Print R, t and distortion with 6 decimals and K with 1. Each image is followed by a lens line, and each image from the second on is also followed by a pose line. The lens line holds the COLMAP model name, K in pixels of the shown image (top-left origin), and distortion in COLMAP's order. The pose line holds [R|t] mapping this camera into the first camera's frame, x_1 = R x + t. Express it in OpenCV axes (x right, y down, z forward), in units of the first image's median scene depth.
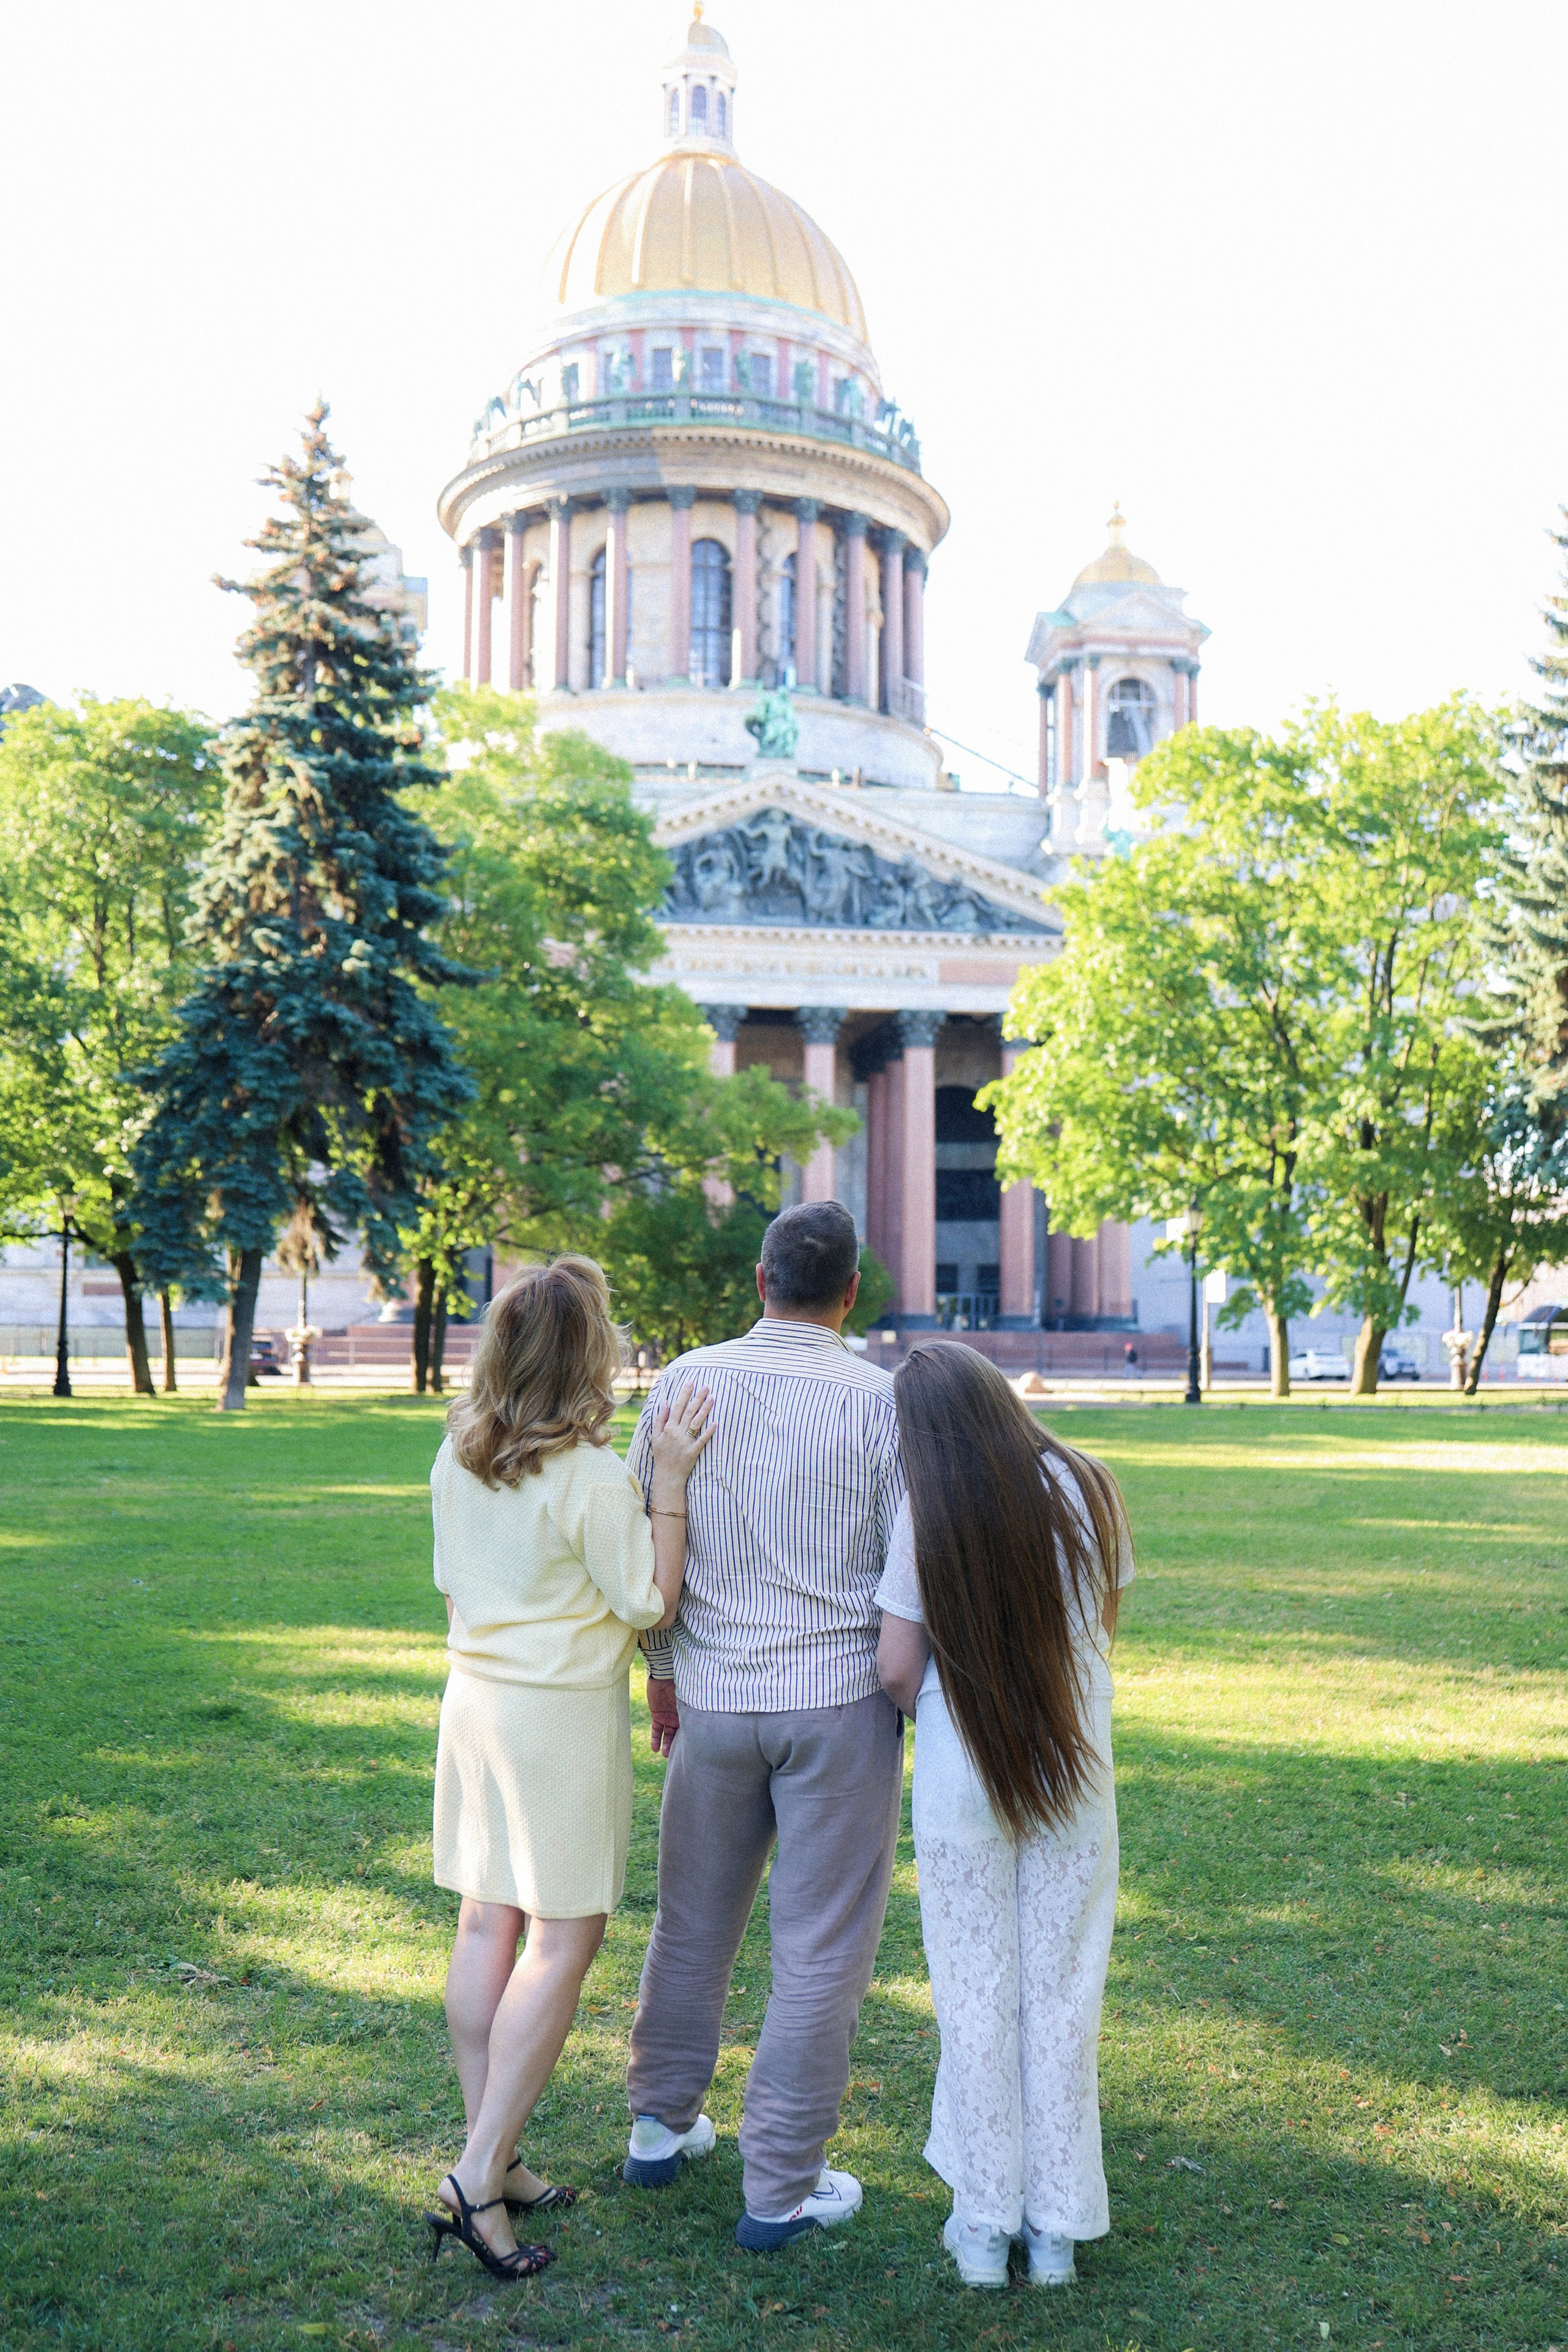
lens RADIAL K [[2400.4, 0, 789.0], [0, 2400.4, 1199.0], [0, 0, 1]] dist [0.009788, 0.037659]
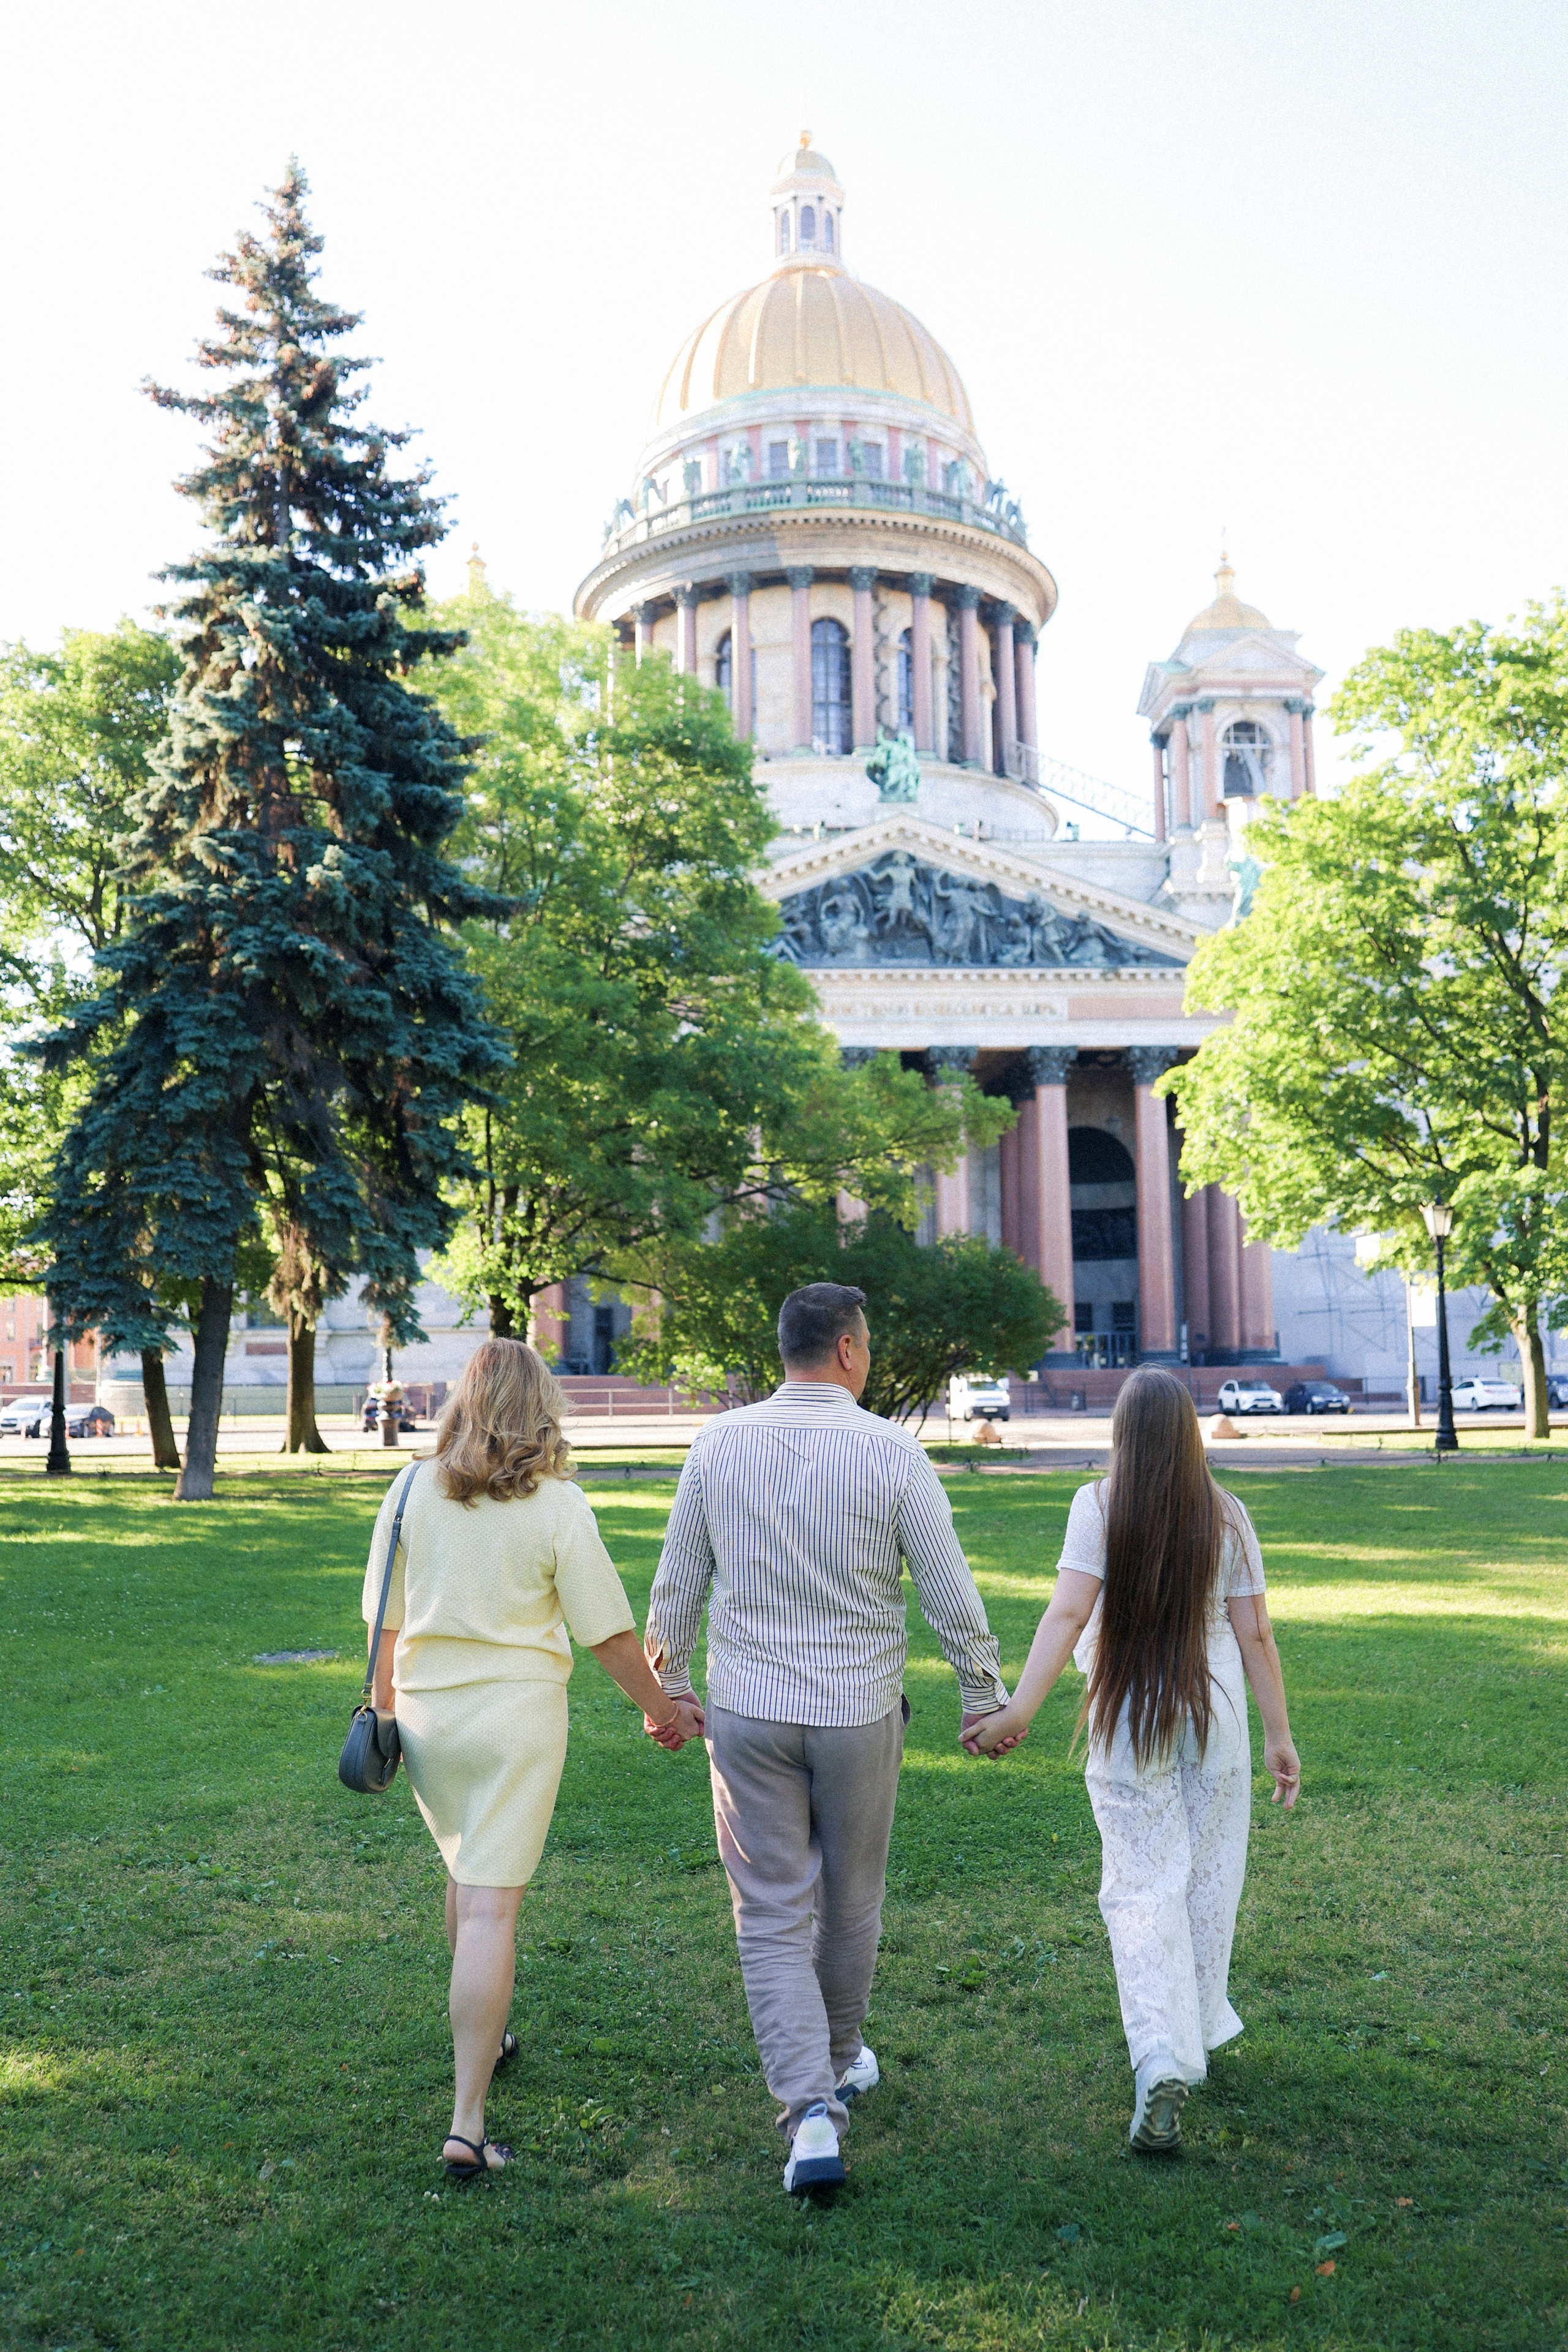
lens RADIAL K [[2012.4, 0, 775.4], [0, 2012.4, 1209.7], [0, 0, 1]] dist [-0.001301, -0.000990]
pose [[0.997087, -0.029989, -0.070133, -0.004333], [0.028097, 0.999218, -0.027817, 0.013831], [0.070912, 0.025765, 0.997150, 0.250846]]
